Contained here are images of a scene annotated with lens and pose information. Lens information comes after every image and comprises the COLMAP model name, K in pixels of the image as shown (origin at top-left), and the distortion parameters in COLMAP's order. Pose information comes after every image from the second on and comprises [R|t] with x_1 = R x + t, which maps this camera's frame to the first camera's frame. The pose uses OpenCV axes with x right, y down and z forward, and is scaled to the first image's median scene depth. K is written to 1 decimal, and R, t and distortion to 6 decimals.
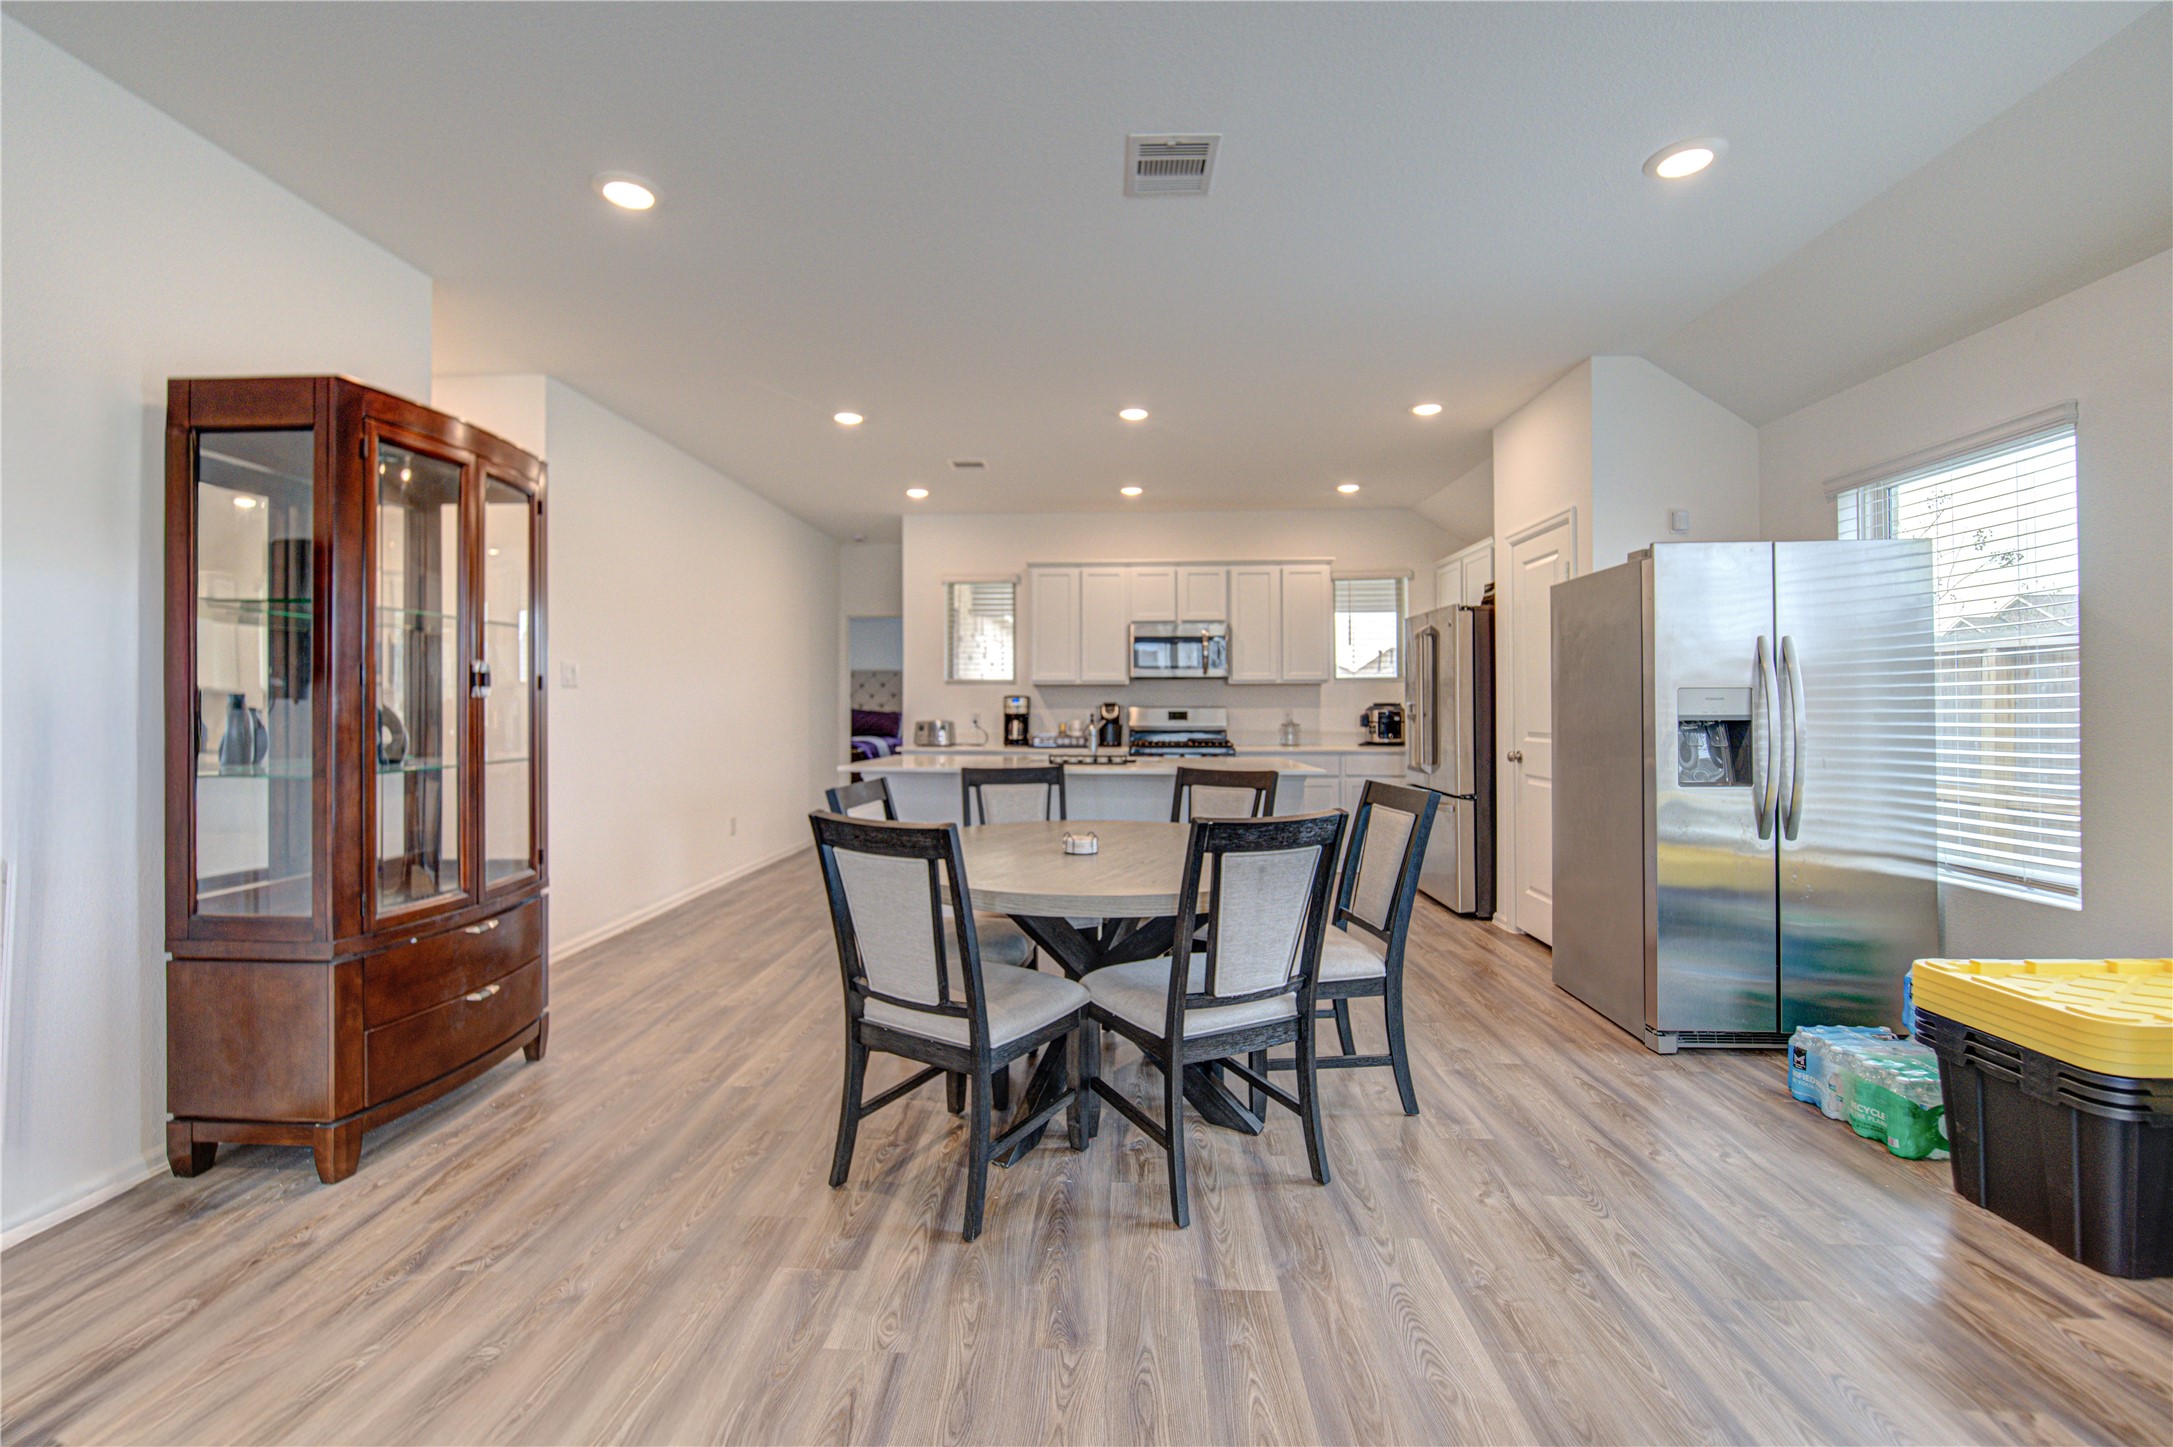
lens RADIAL K [[897.6, 0, 1078.6], [0, 897.6, 700.8], [0, 0, 1]] dist [-0.001390, -0.004243]
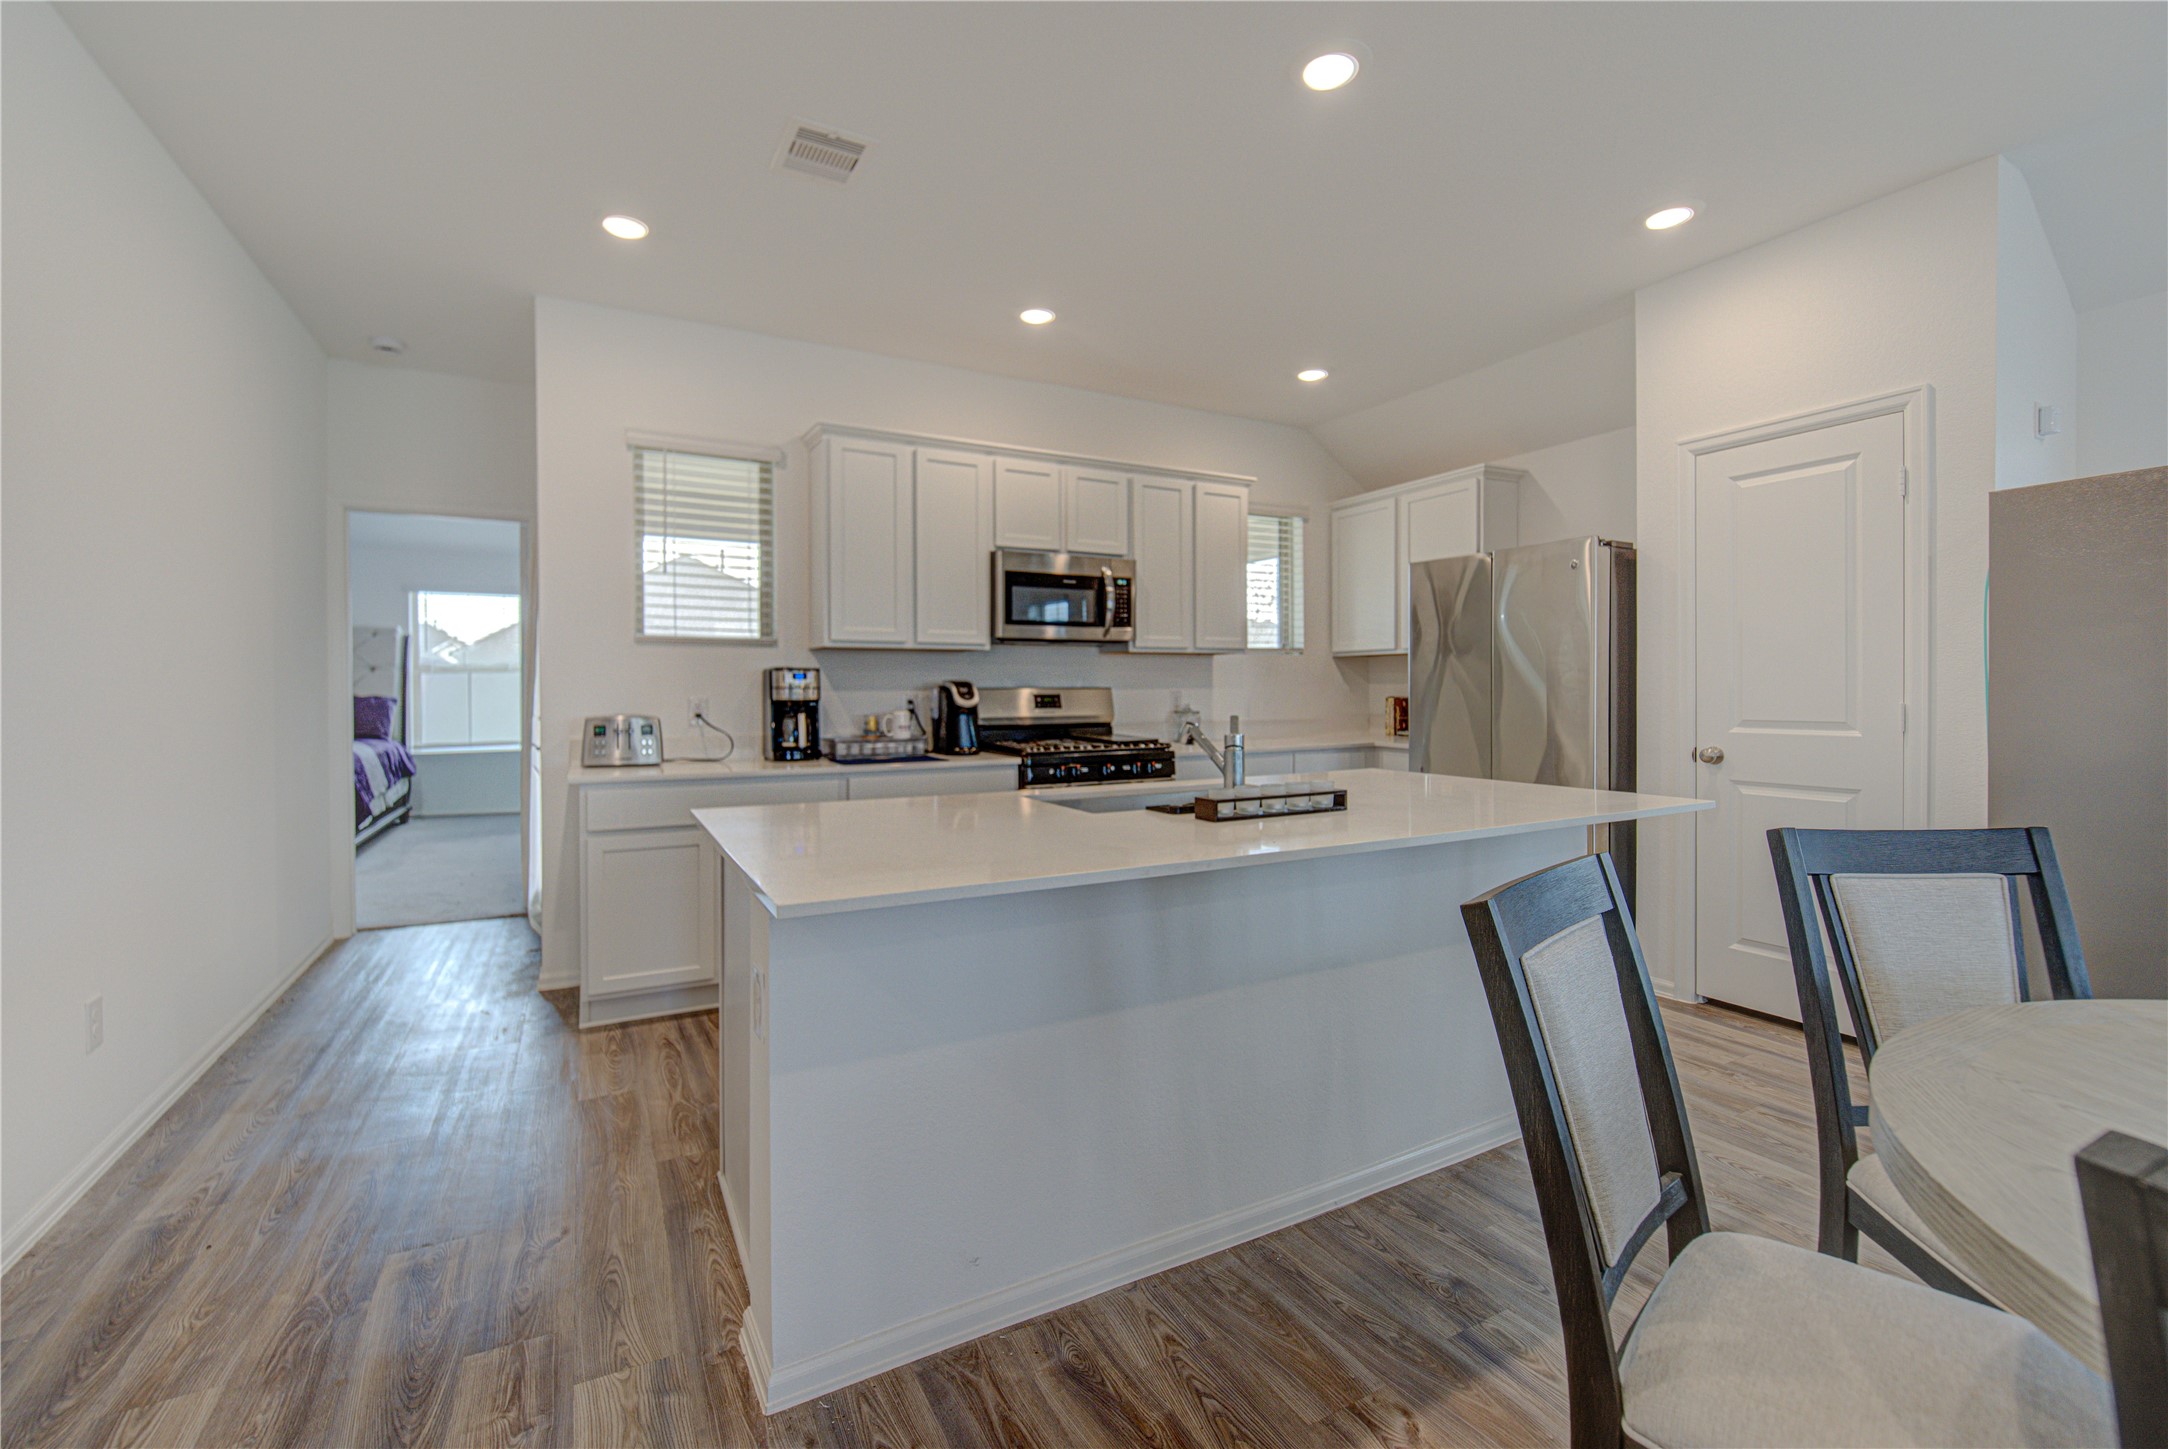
lens RADIAL K [[903.5, 0, 1080.4], [0, 903.5, 705.6], [0, 0, 1]] dist [-0.010296, -0.000547]
pose [[0.854185, -0.014563, 0.519766, -0.315443], [0.001995, 0.999692, 0.024731, 0.006306], [-0.519966, -0.020088, 0.853951, 0.672234]]
